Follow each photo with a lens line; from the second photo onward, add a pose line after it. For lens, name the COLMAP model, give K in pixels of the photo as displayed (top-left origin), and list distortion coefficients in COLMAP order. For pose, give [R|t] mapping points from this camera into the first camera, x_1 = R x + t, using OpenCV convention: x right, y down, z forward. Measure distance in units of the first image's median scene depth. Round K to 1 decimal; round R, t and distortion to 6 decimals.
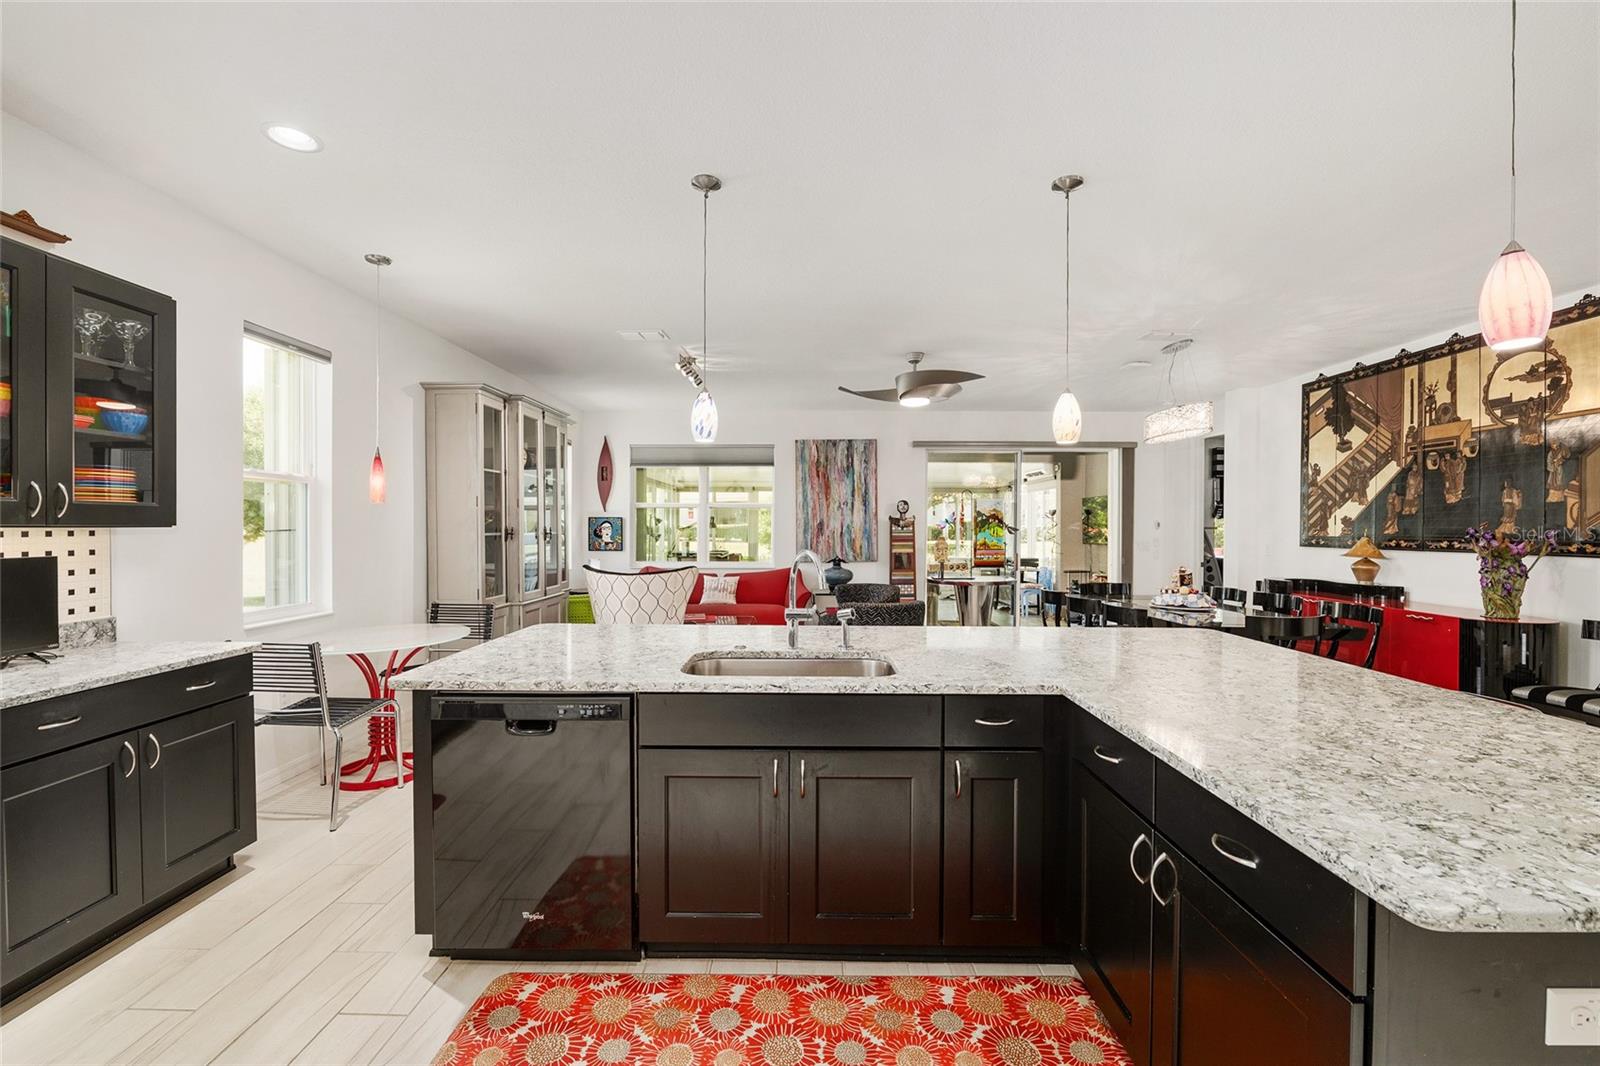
lens RADIAL K [[656.2, 0, 798.2], [0, 656.2, 530.1], [0, 0, 1]] dist [-0.010668, -0.000181]
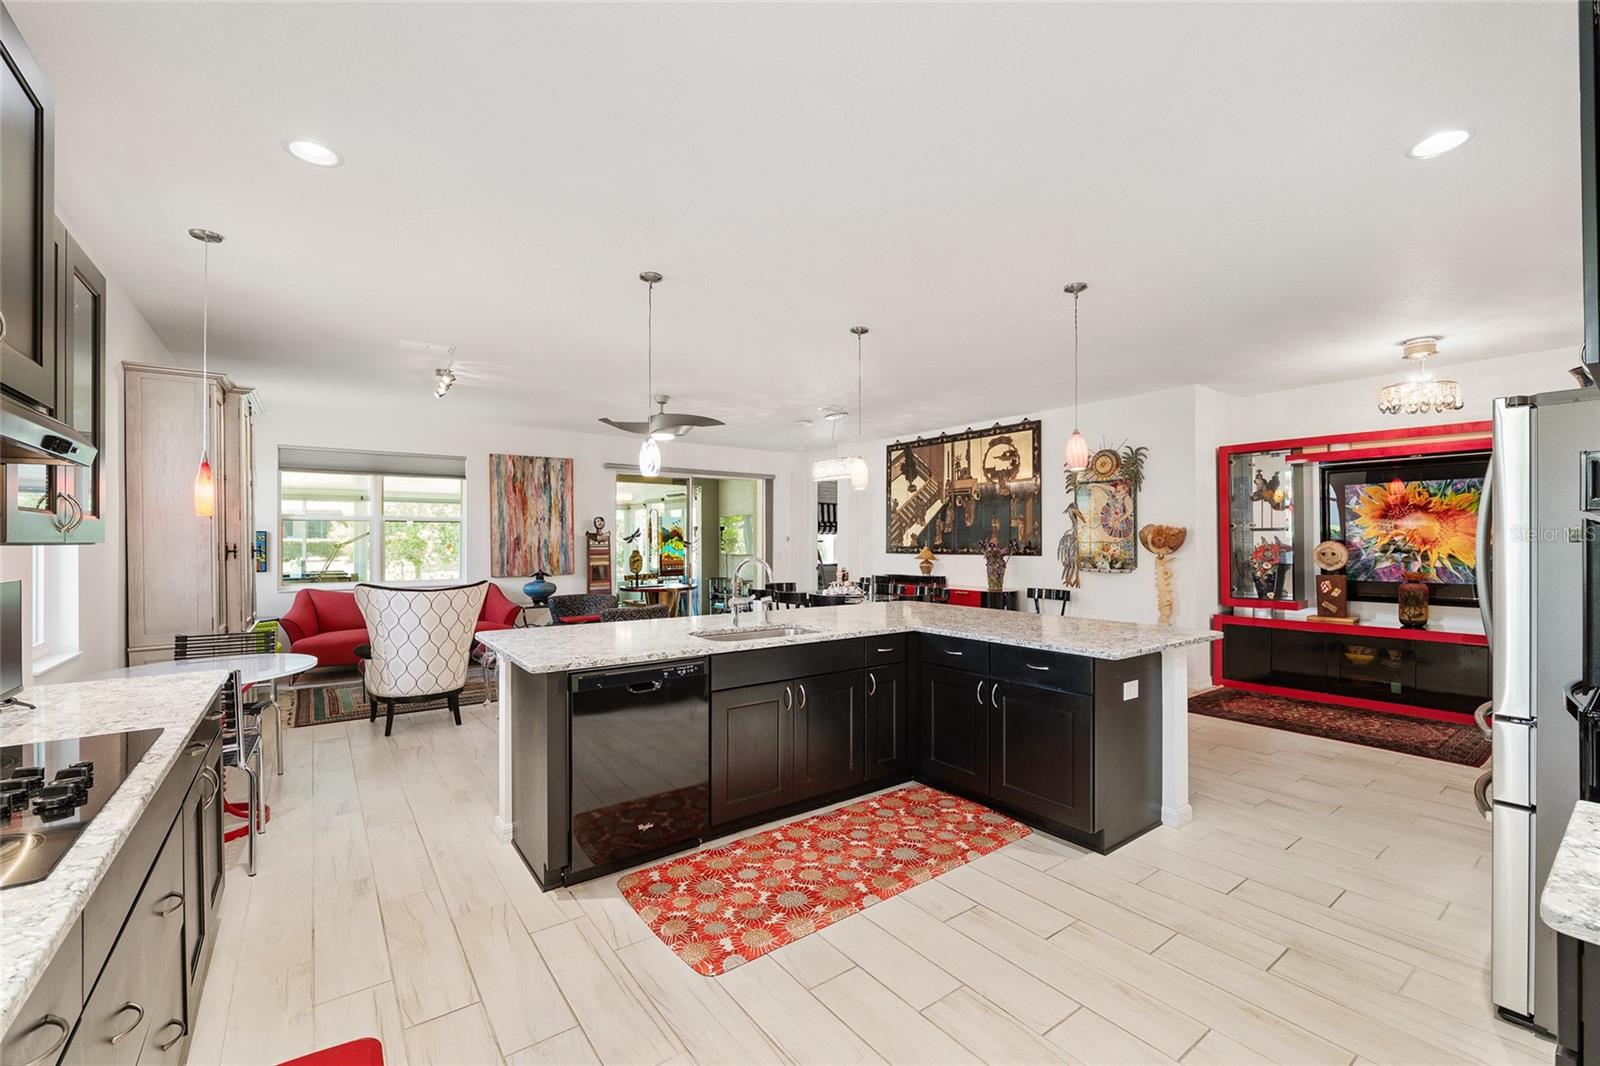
lens RADIAL K [[665.2, 0, 798.1], [0, 665.2, 535.7], [0, 0, 1]] dist [-0.008761, 0.000005]
pose [[0.798000, 0.000407, 0.602657, -0.353593], [0.007068, 0.999925, -0.010035, -0.001335], [-0.602616, 0.012267, 0.797937, -0.112471]]
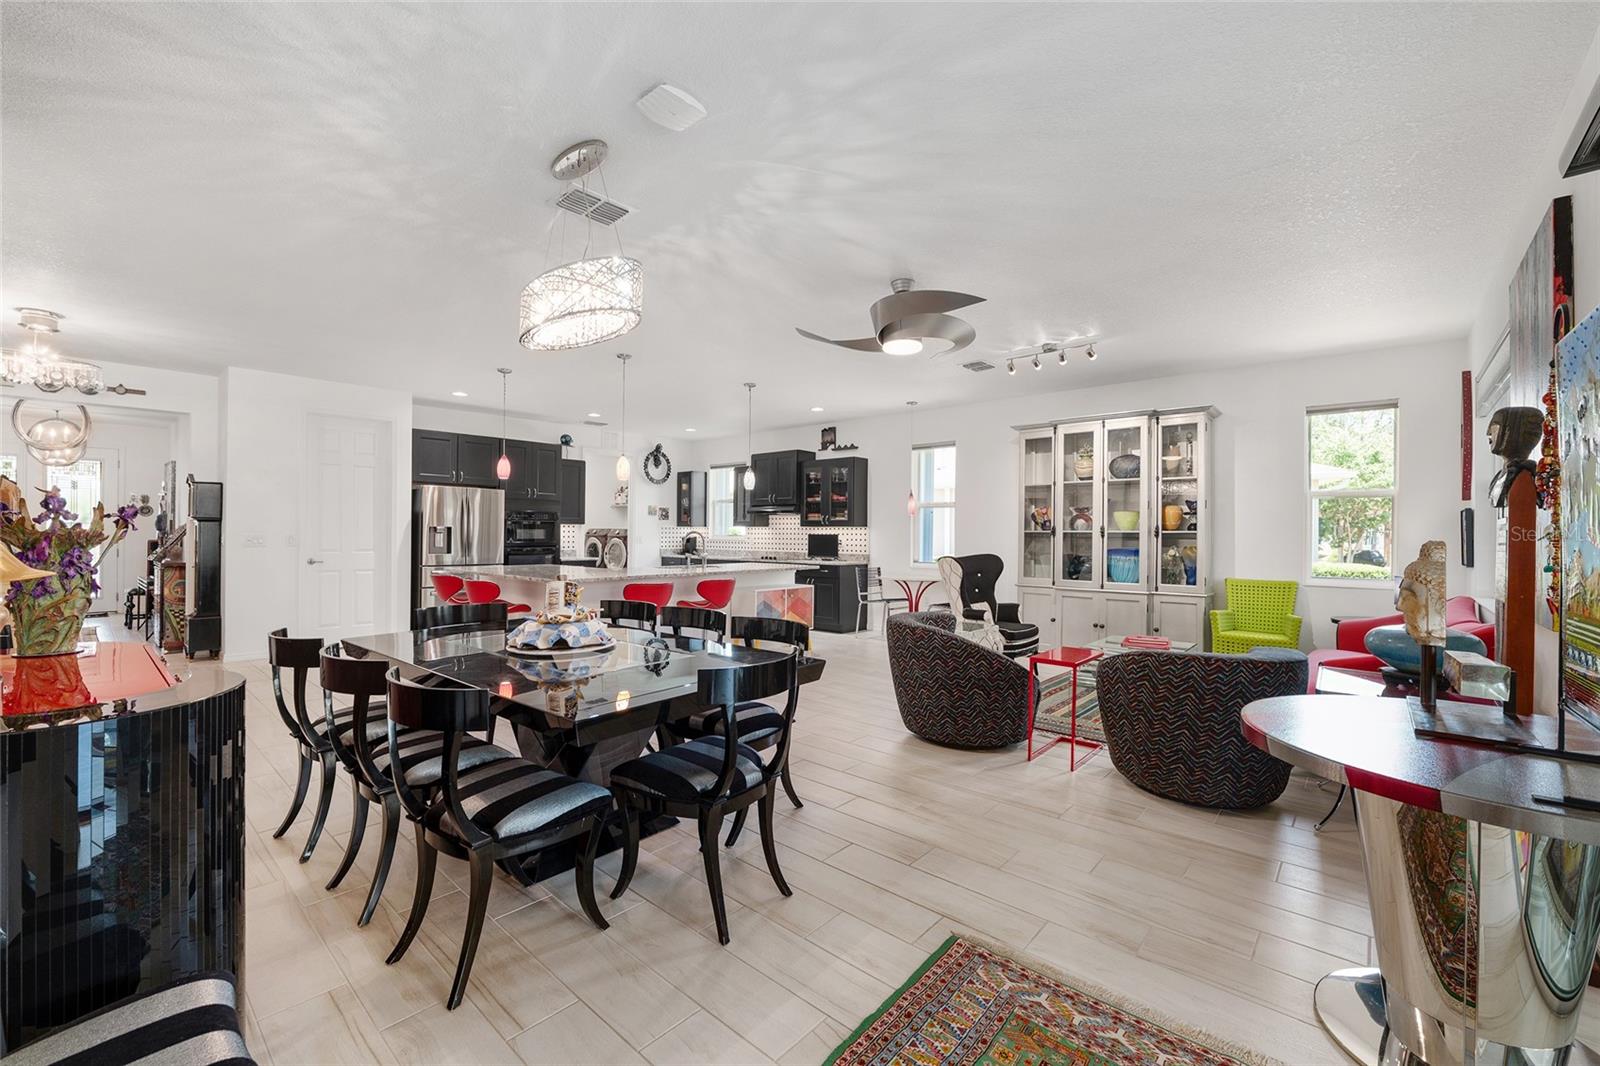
lens RADIAL K [[656.2, 0, 798.2], [0, 656.2, 530.1], [0, 0, 1]] dist [-0.010668, -0.000181]
pose [[-0.657944, -0.013053, -0.752953, 0.809018], [-0.014575, 0.999883, -0.004597, 0.014911], [0.752925, 0.007950, -0.658058, 1.403218]]
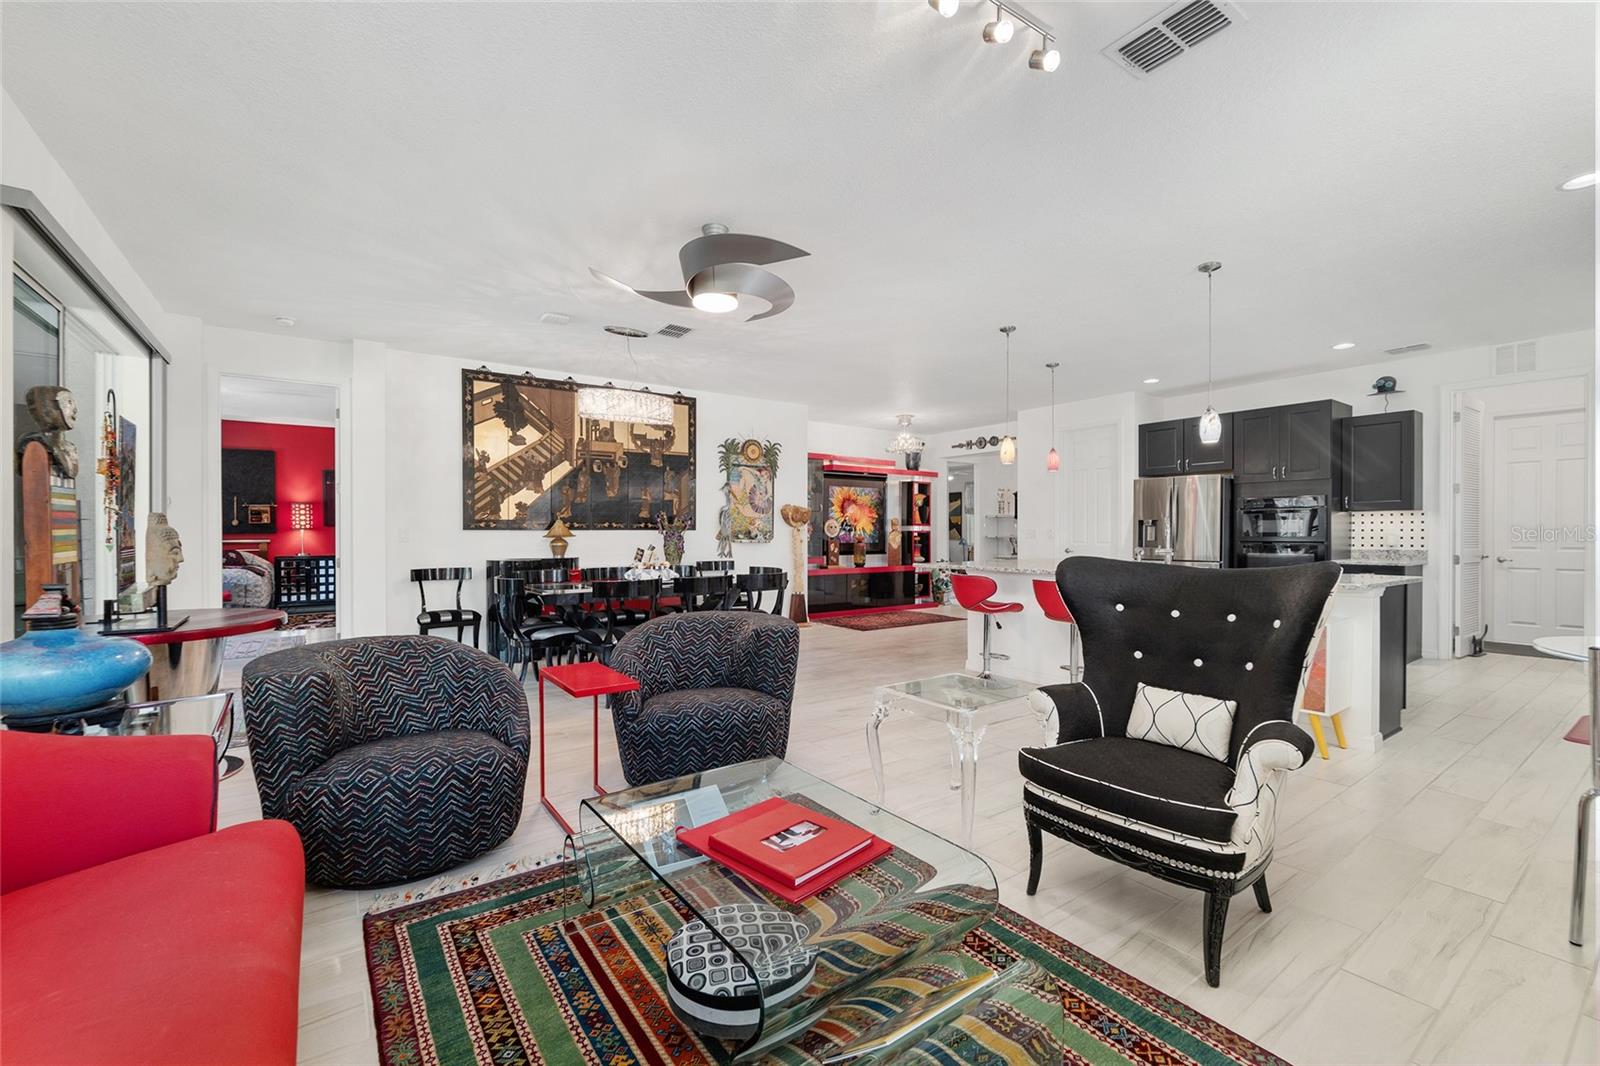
lens RADIAL K [[680.5, 0, 807.9], [0, 680.5, 541.8], [0, 0, 1]] dist [-0.001469, -0.000041]
pose [[-0.591739, -0.009166, 0.806077, -0.436694], [0.005153, 0.999872, 0.015152, 0.034097], [-0.806113, 0.013120, -0.591616, 1.336985]]
